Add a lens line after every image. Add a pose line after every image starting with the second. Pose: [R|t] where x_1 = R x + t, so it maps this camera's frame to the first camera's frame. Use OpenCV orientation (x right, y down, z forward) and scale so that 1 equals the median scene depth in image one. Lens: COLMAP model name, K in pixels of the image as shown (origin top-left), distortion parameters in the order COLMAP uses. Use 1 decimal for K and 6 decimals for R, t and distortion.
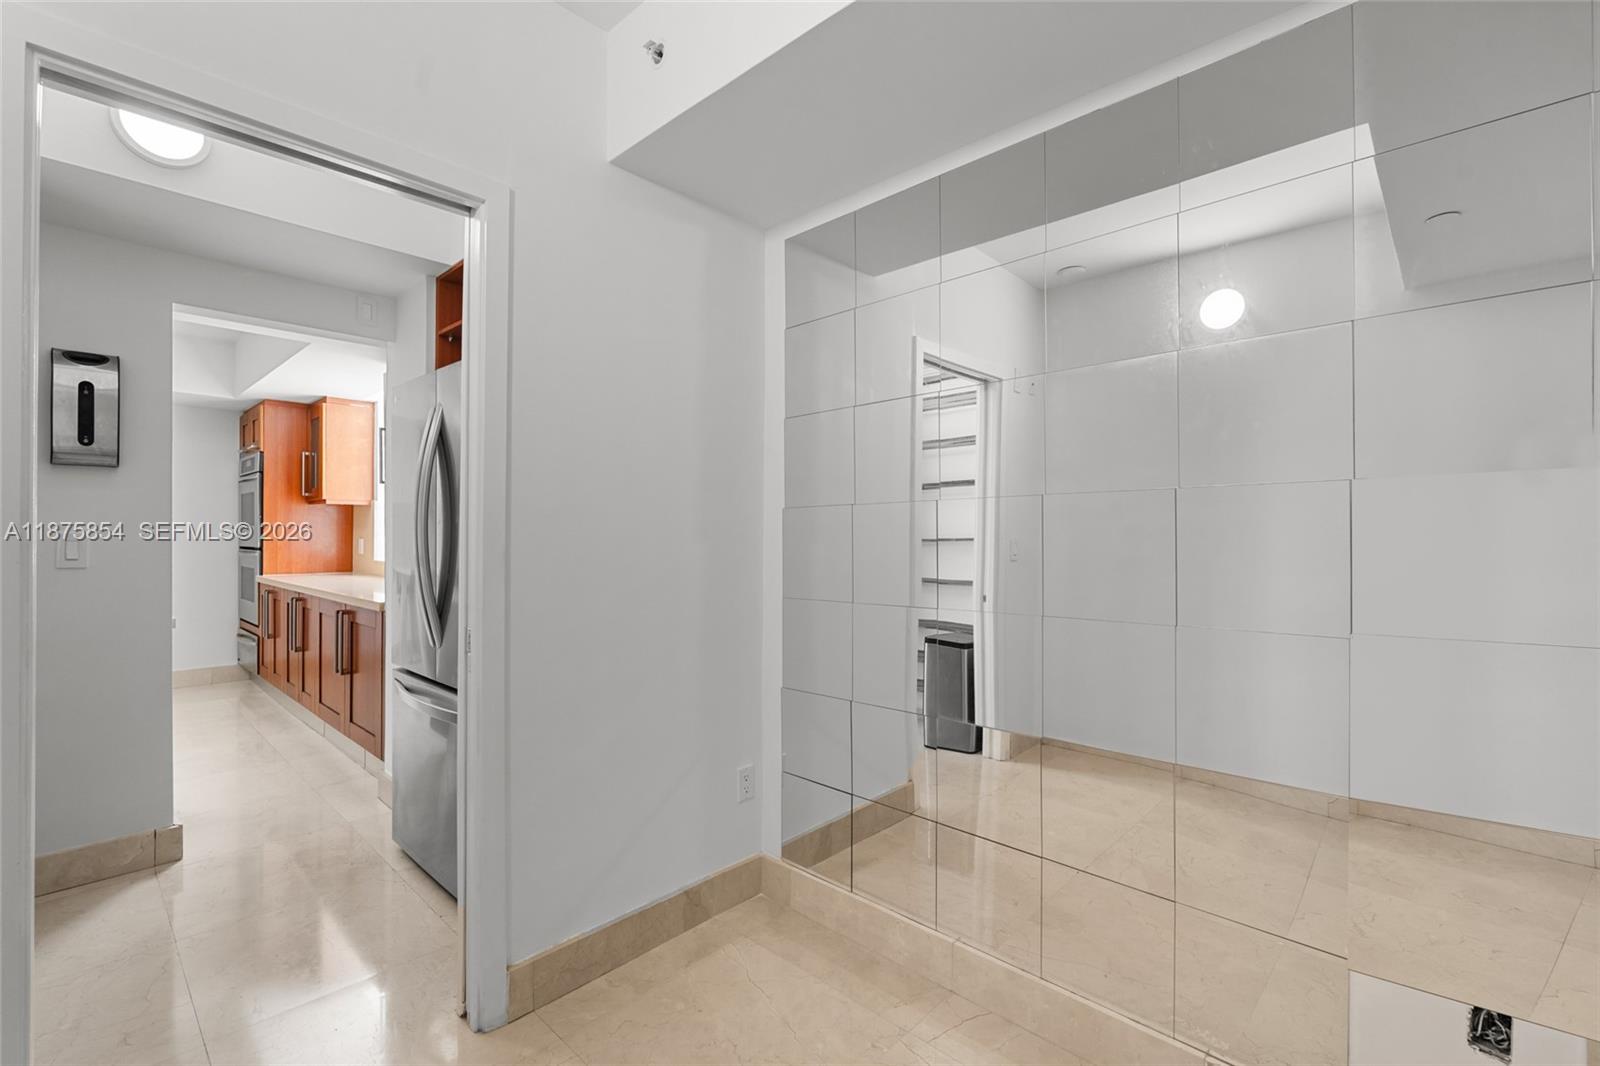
lens RADIAL K [[709.0, 0, 800.3], [0, 709.0, 527.1], [0, 0, 1]] dist [-0.004881, 0.000509]
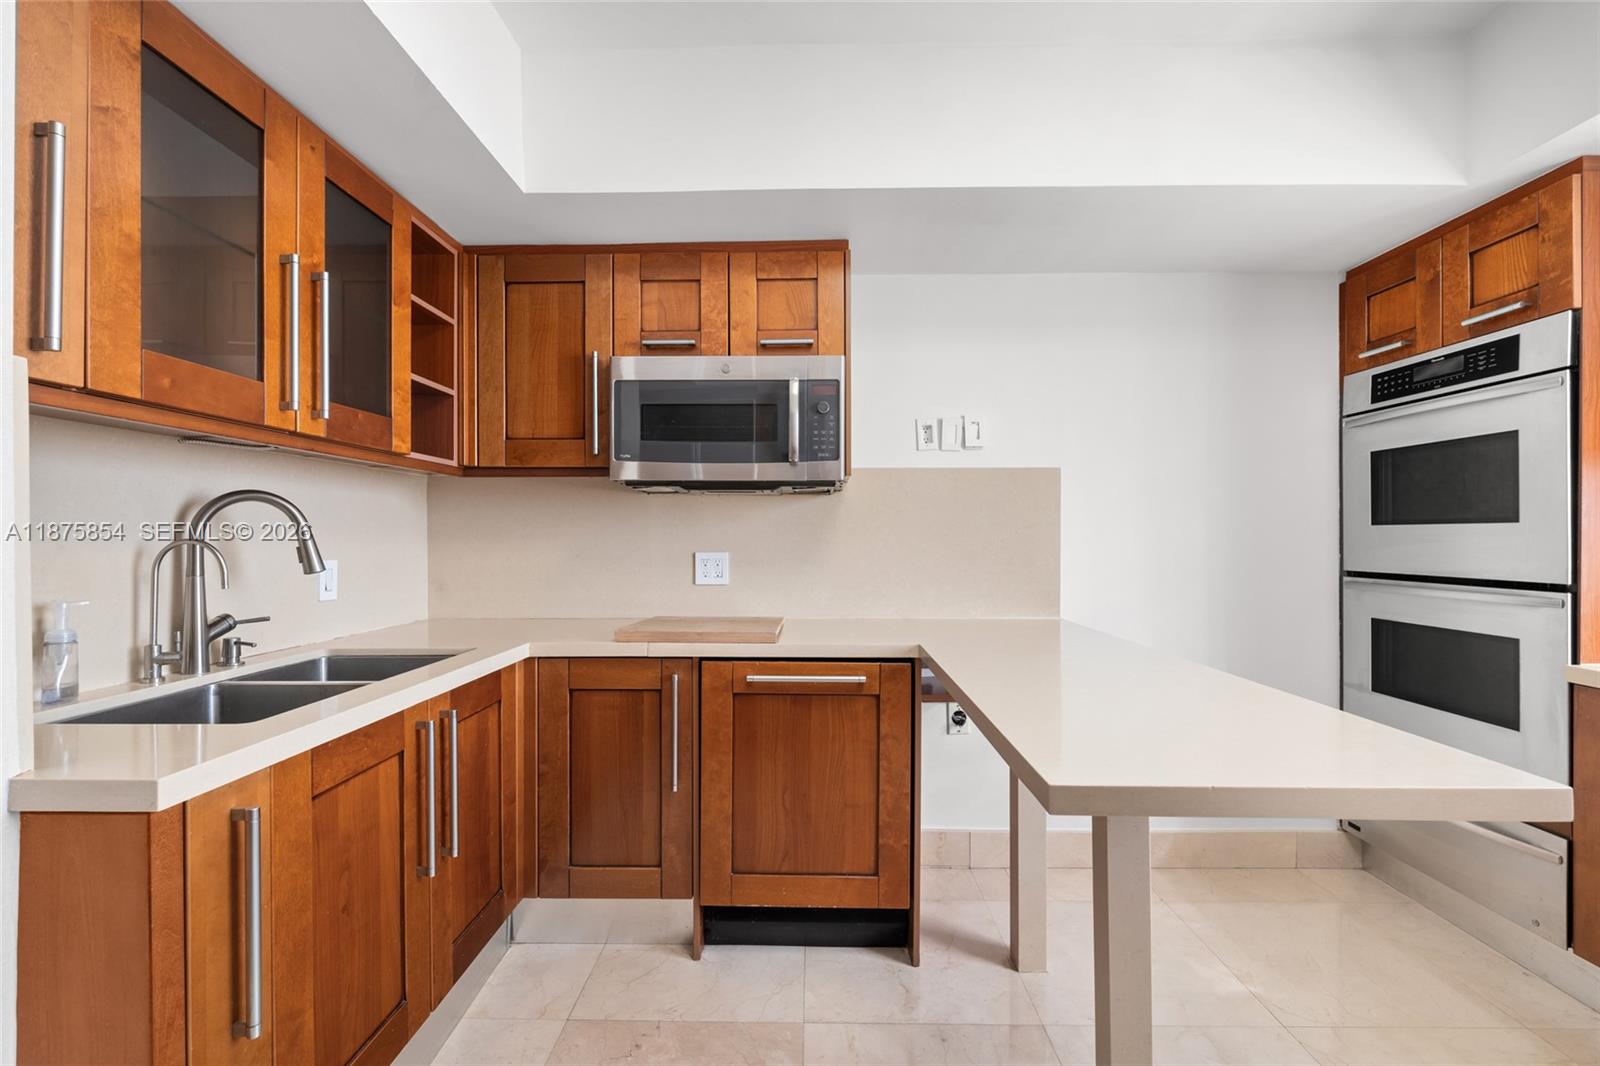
lens RADIAL K [[709.0, 0, 794.4], [0, 709.0, 535.5], [0, 0, 1]] dist [-0.004881, 0.000509]
pose [[0.665547, -0.003637, -0.746347, -0.759473], [0.006833, 0.999976, 0.001221, 0.001376], [0.746325, -0.005912, 0.665556, 0.482467]]
